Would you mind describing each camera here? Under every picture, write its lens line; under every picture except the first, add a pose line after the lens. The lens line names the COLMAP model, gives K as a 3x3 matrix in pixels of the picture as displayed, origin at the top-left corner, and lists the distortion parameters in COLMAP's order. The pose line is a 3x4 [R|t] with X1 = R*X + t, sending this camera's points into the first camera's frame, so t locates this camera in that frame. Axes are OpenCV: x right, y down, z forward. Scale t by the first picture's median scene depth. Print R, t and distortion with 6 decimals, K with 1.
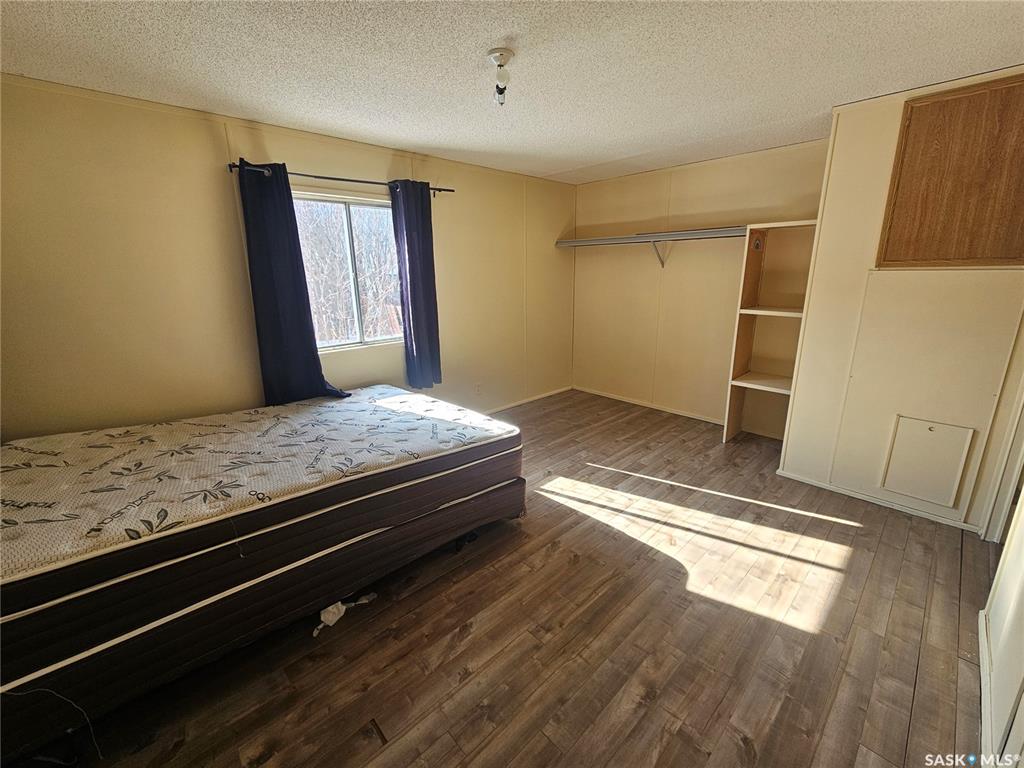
lens RADIAL K [[418.6, 0, 513.1], [0, 418.6, 377.7], [0, 0, 1]] dist [0.000249, 0.000349]
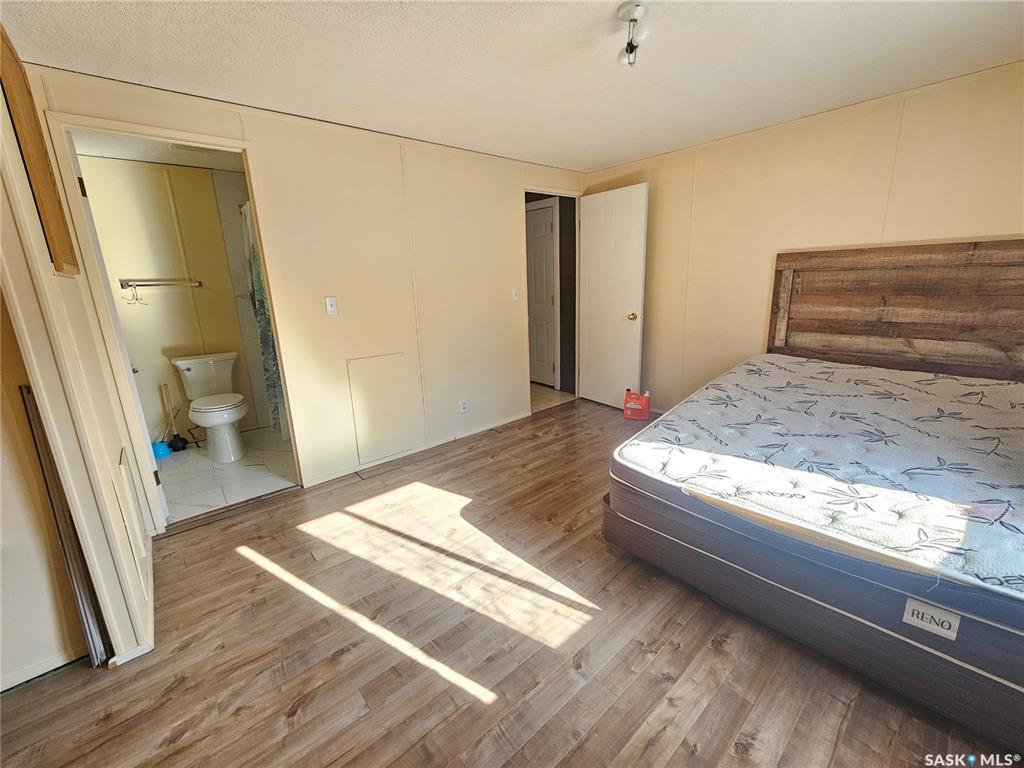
lens RADIAL K [[418.6, 0, 511.0], [0, 418.6, 380.4], [0, 0, 1]] dist [0.000249, 0.000349]
pose [[-0.998148, 0.029492, 0.053200, 0.165251], [0.051134, 0.880507, 0.471268, -0.381123], [-0.032944, 0.473116, -0.880384, 1.628091]]
